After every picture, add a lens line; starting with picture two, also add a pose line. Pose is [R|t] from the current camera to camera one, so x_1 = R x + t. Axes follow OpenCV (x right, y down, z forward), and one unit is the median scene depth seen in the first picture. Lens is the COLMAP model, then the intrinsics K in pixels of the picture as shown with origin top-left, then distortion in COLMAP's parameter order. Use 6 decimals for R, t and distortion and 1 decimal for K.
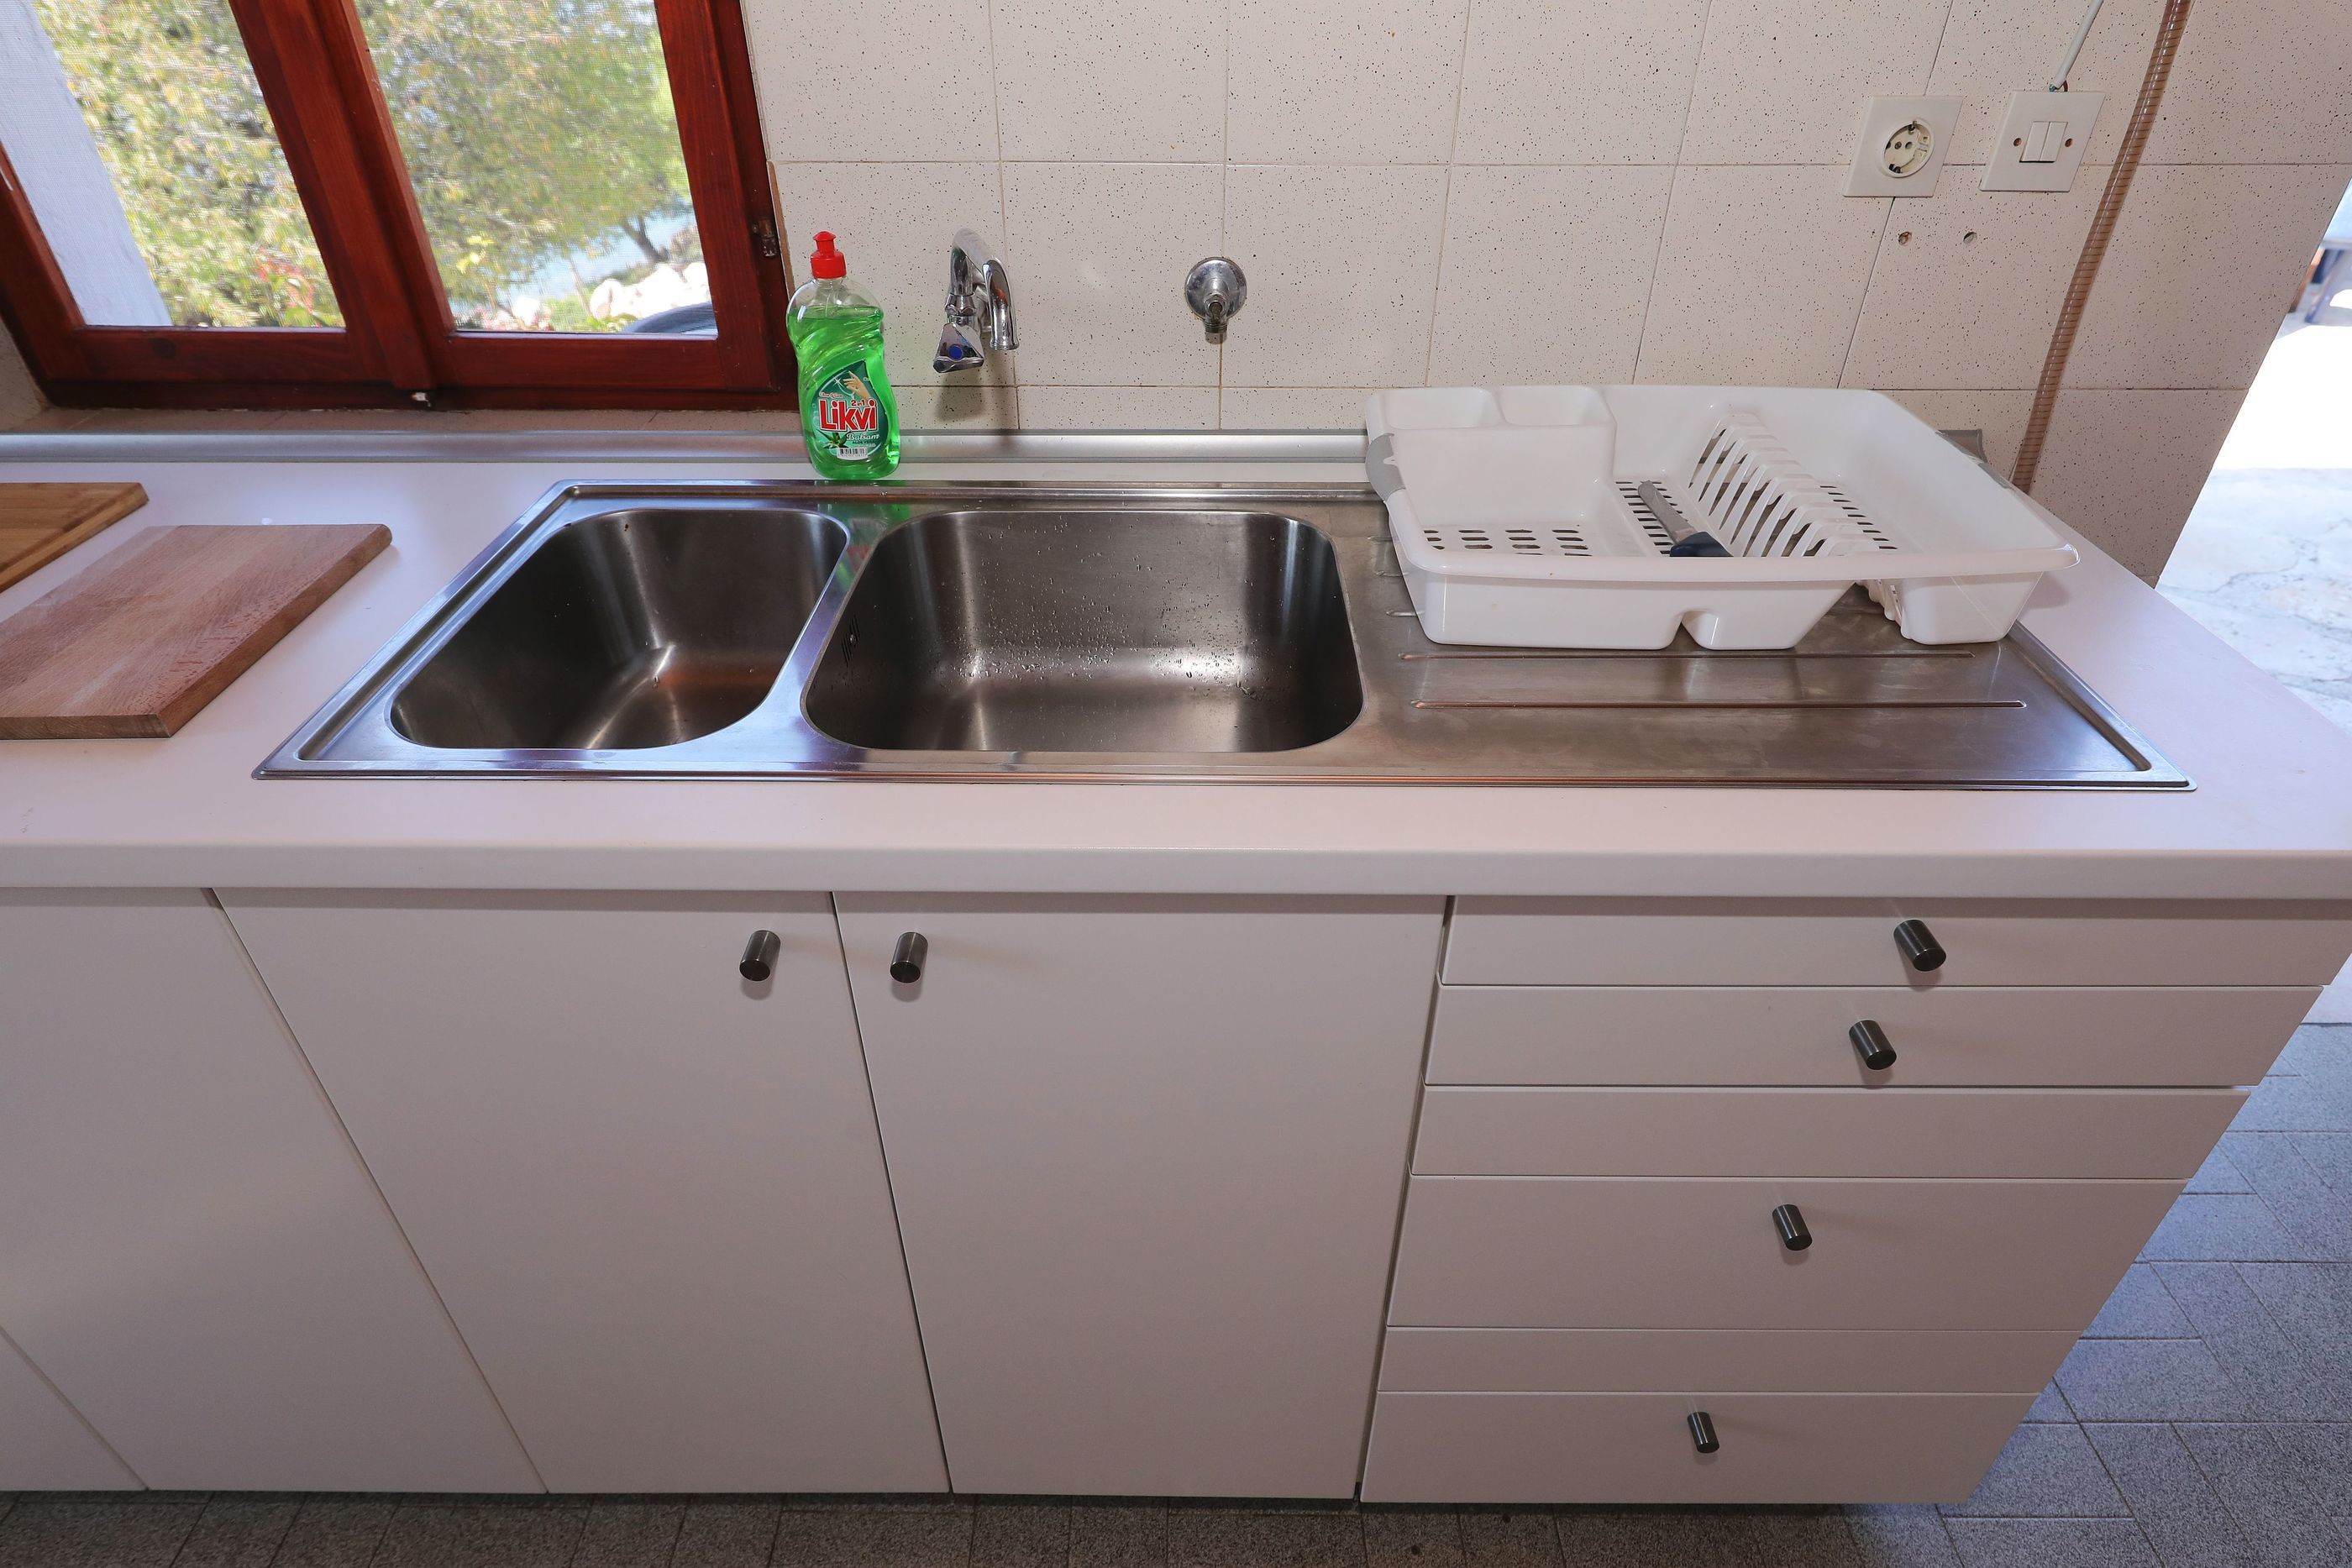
lens RADIAL K [[1349.6, 0, 1185.9], [0, 1349.6, 797.9], [0, 0, 1]] dist [0.000486, 0.002380]
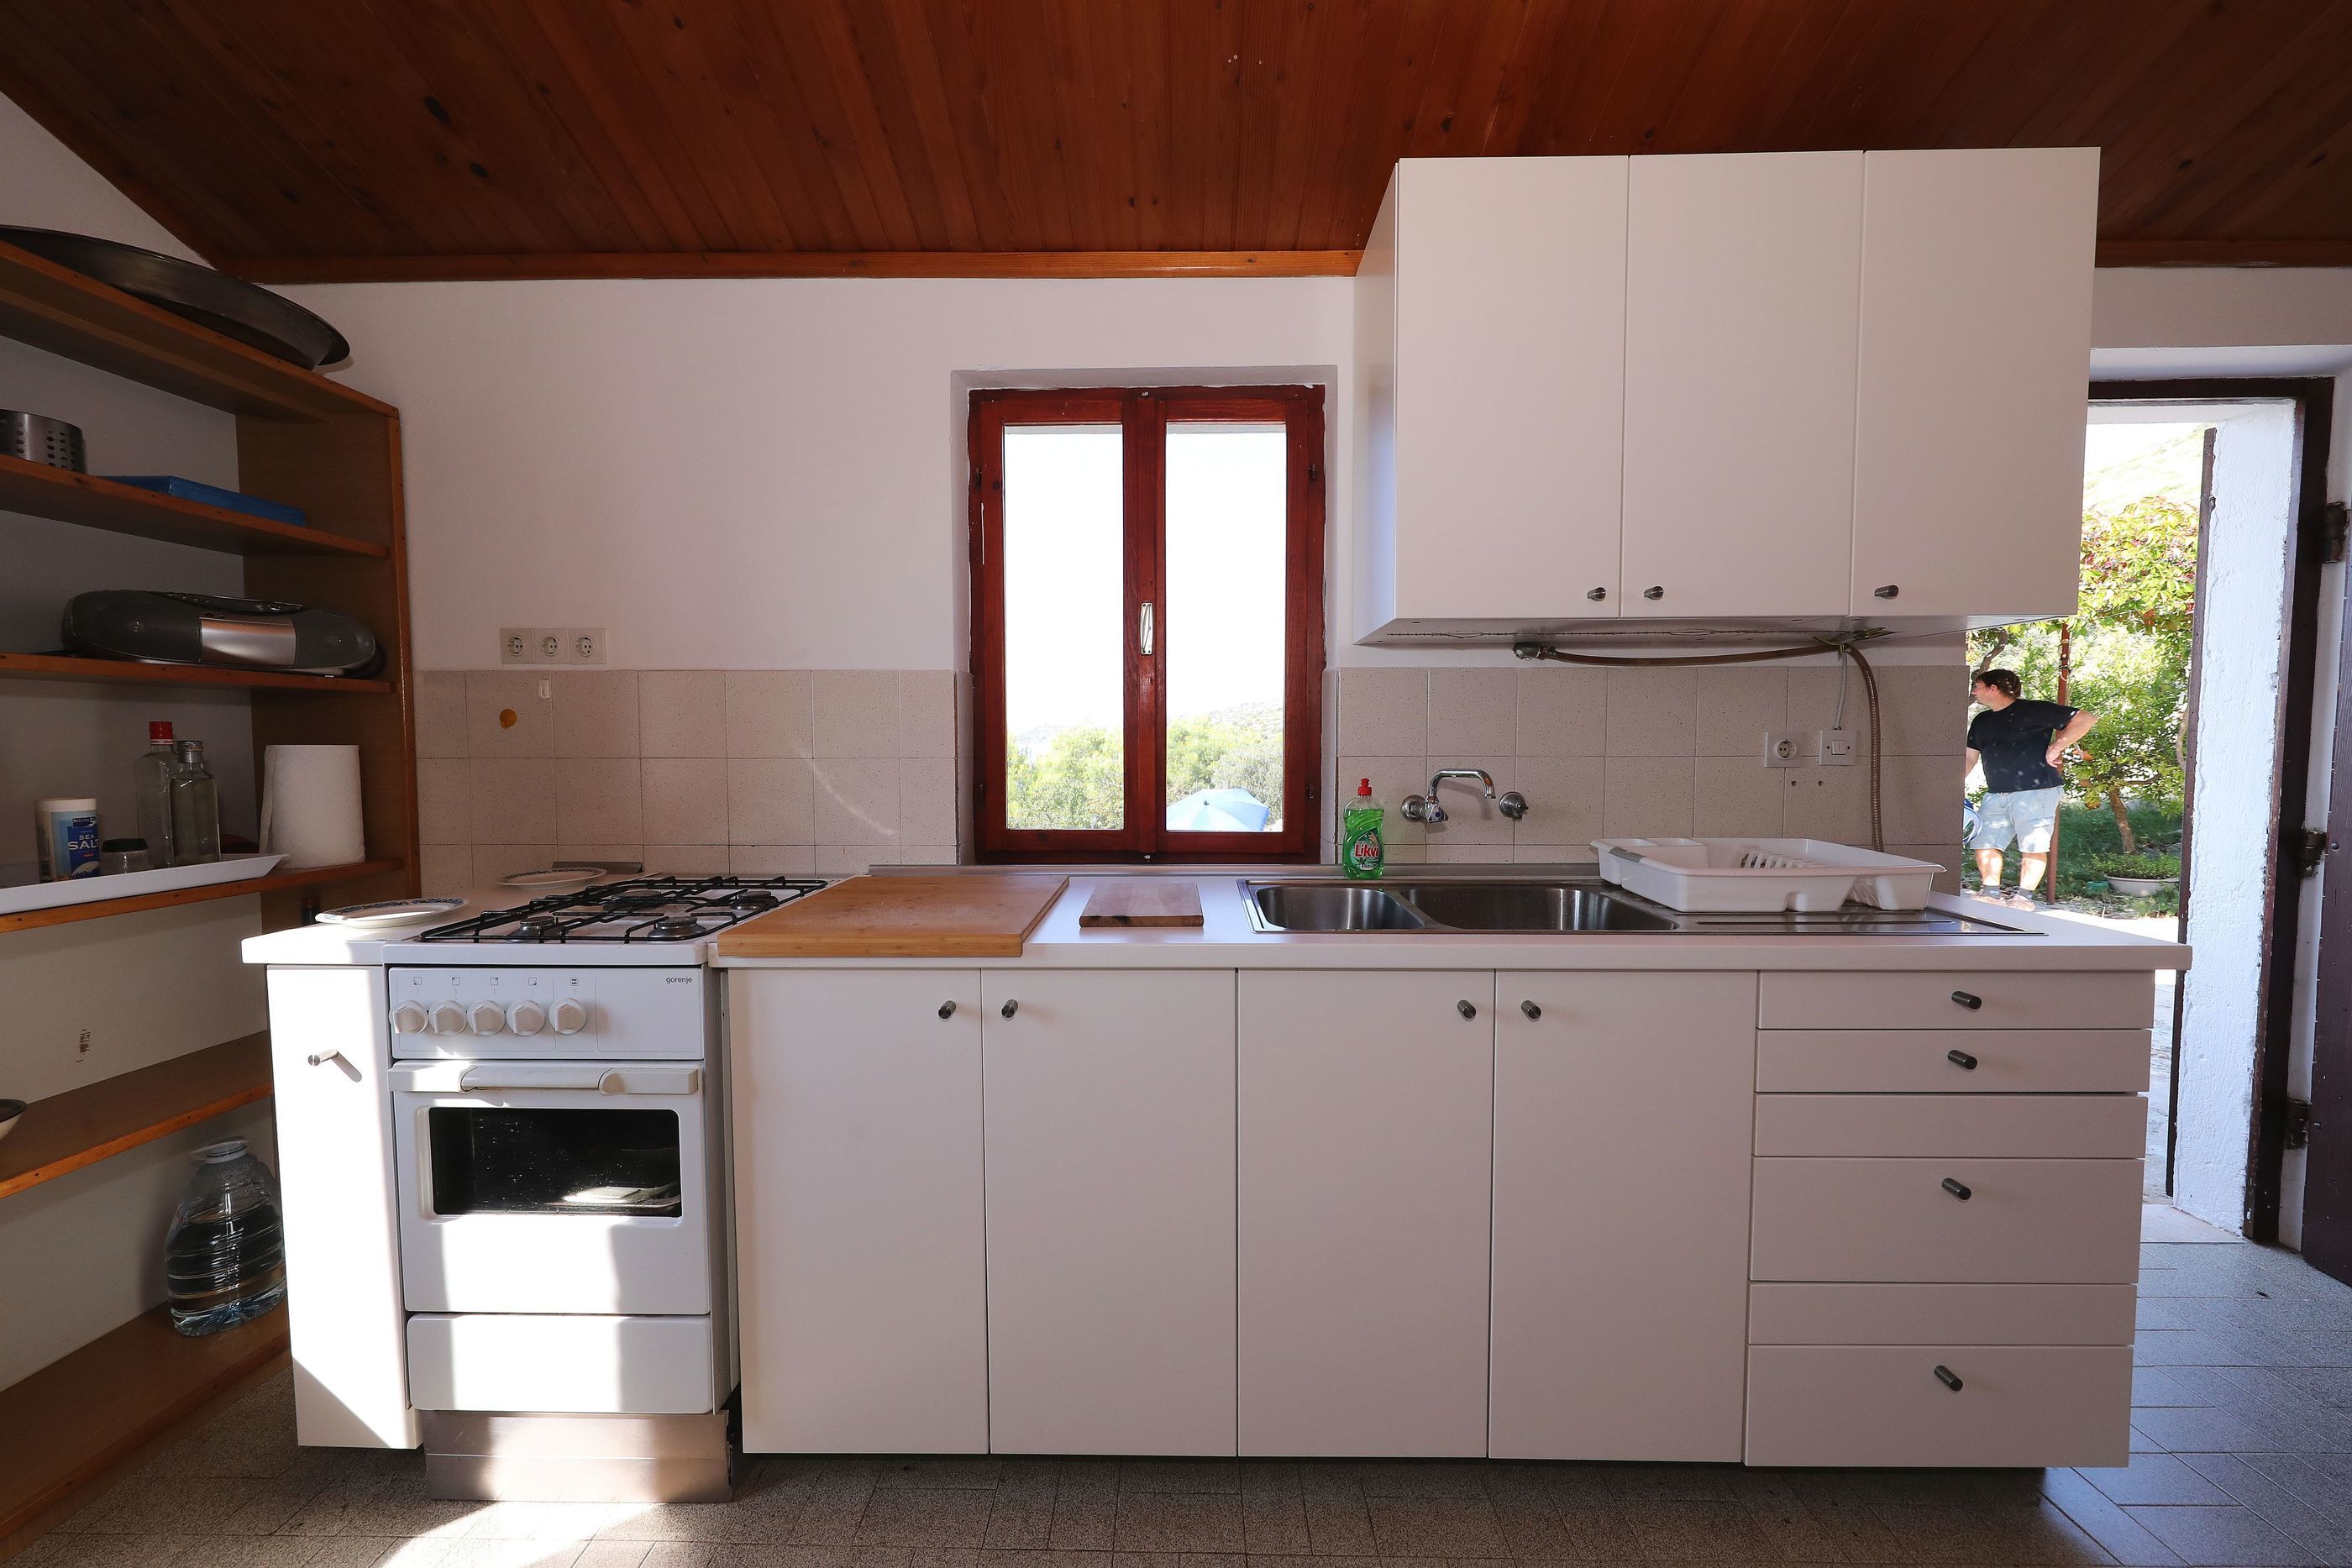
lens RADIAL K [[842.4, 0, 1181.0], [0, 842.4, 782.1], [0, 0, 1]] dist [0.003243, -0.000398]
pose [[0.999995, -0.000840, -0.003075, -0.565945], [-0.000958, 0.840776, -0.541382, 0.406477], [0.003040, 0.541383, 0.840771, -0.294297]]
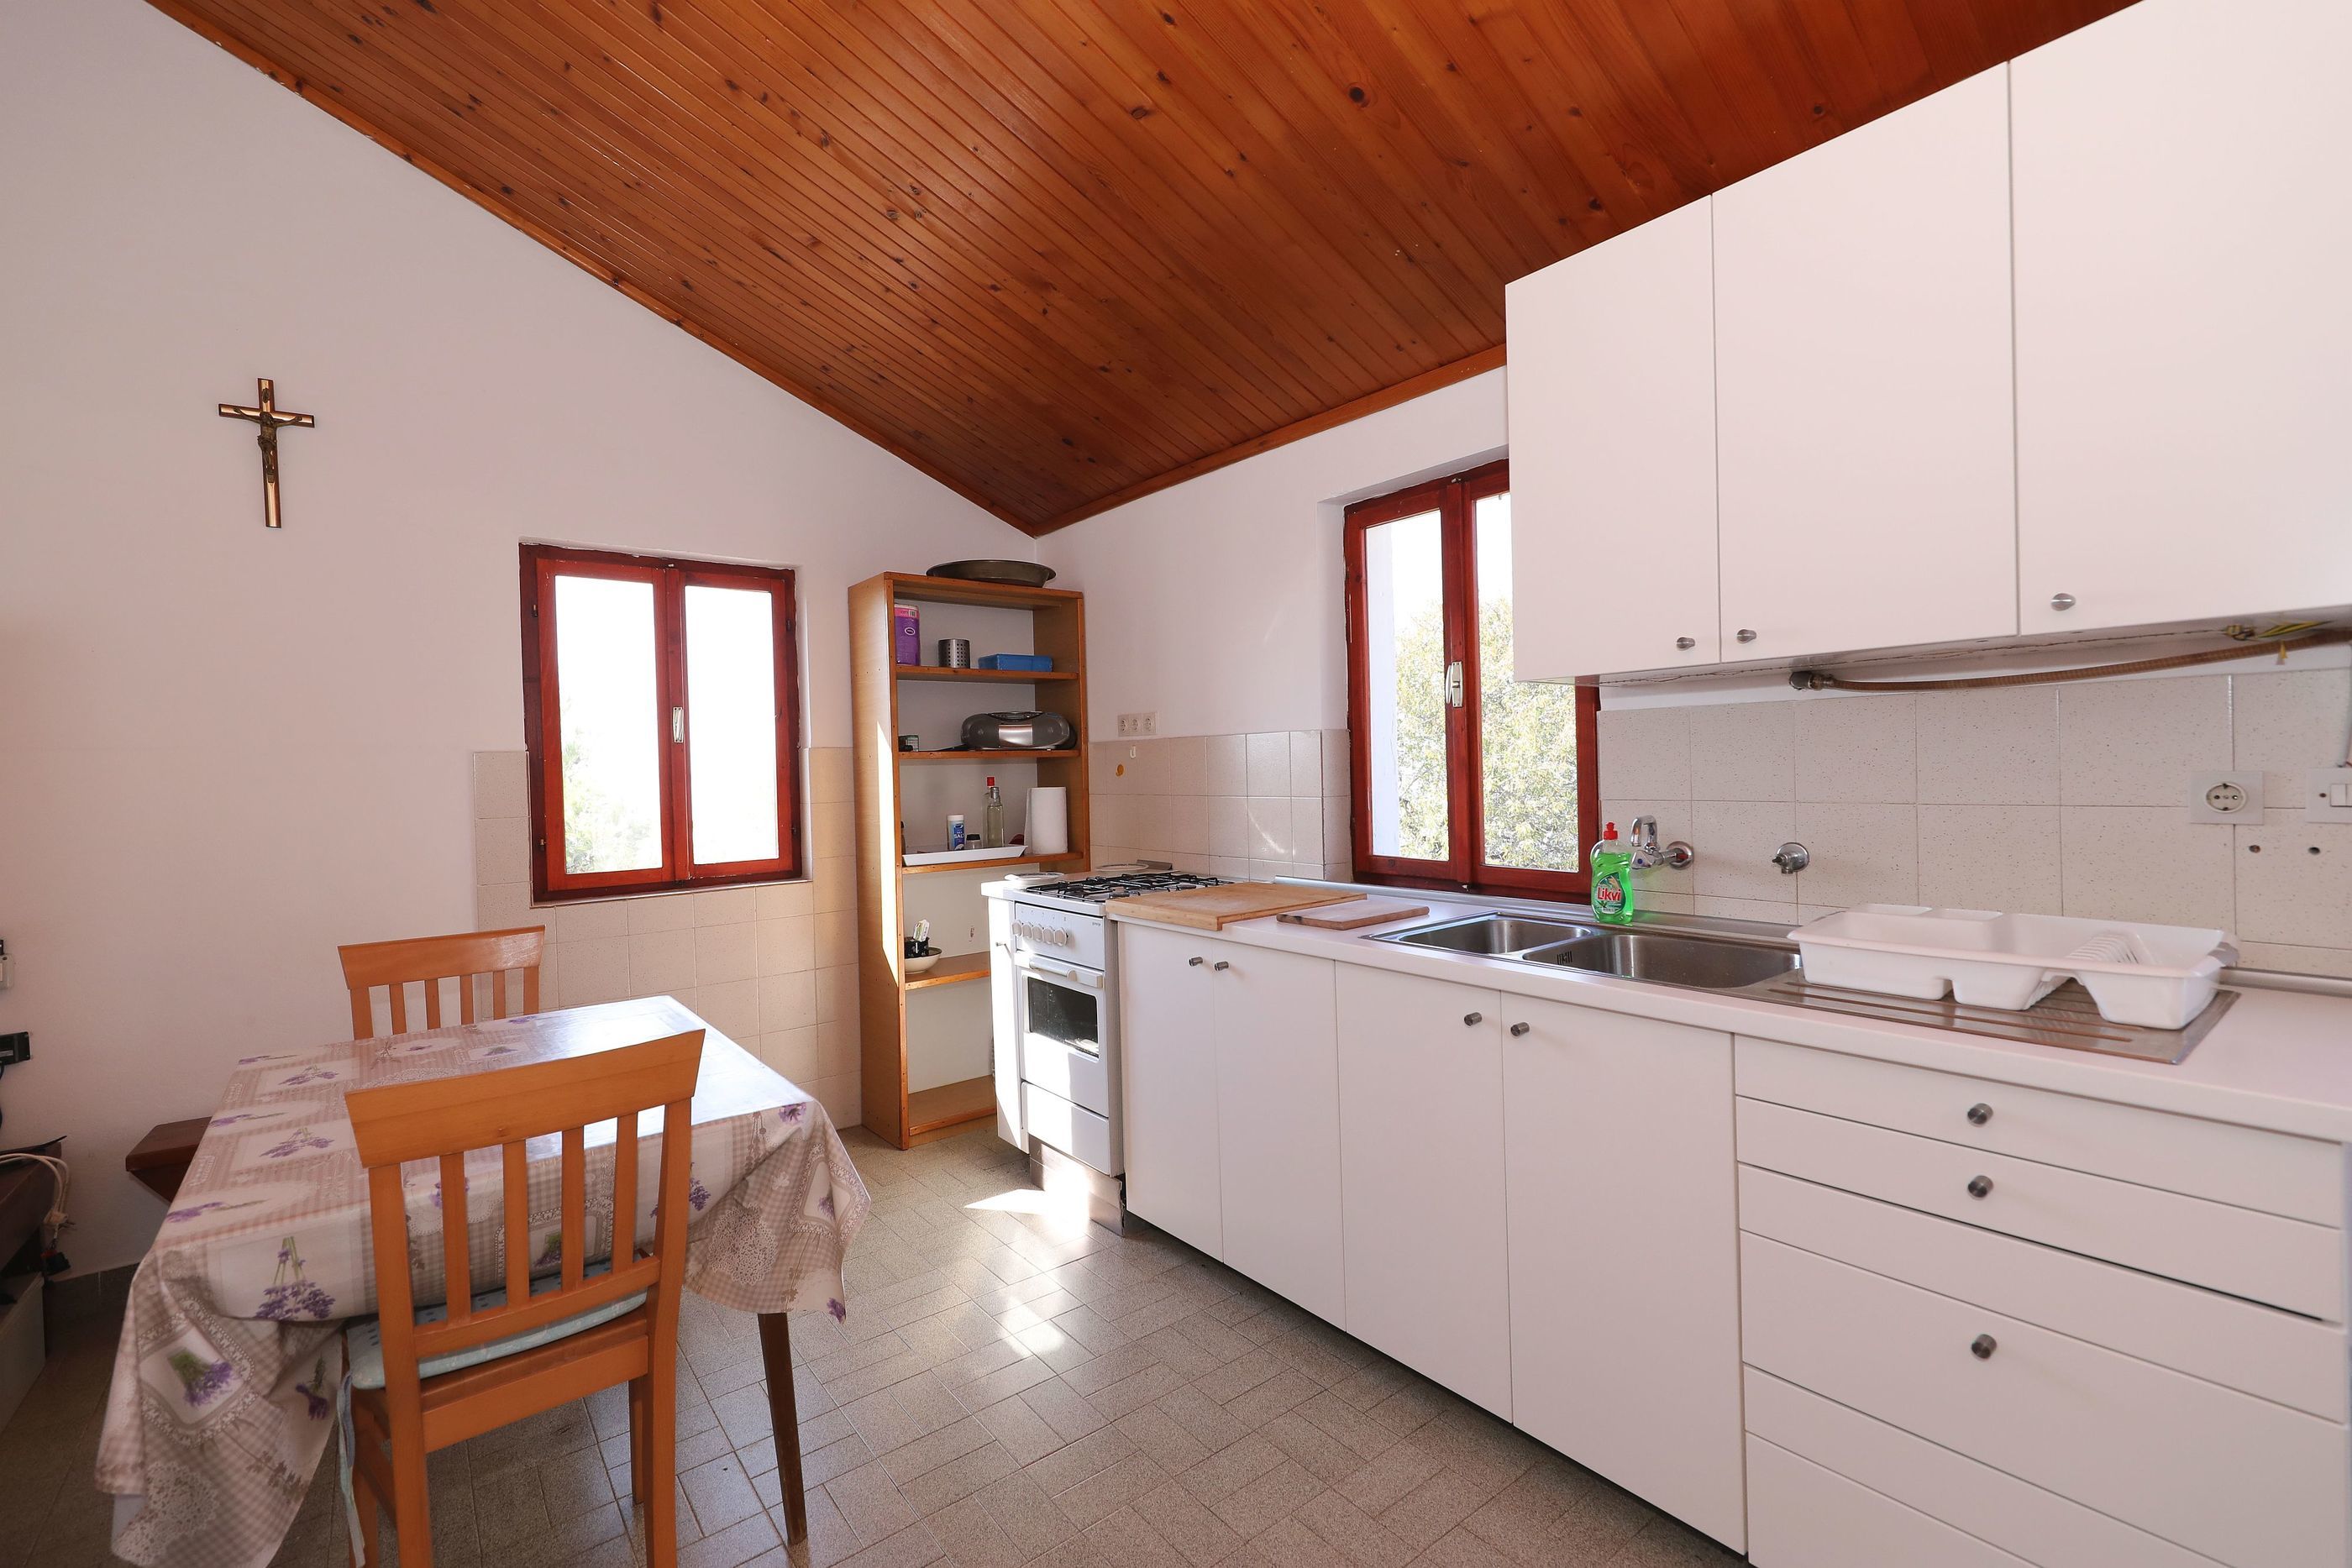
lens RADIAL K [[1028.9, 0, 1163.5], [0, 1028.9, 779.4], [0, 0, 1]] dist [0.007303, -0.000361]
pose [[0.619883, -0.004447, -0.784682, 0.675715], [-0.435031, 0.830292, -0.348371, 0.511344], [0.653064, 0.557311, 0.512750, -0.537190]]
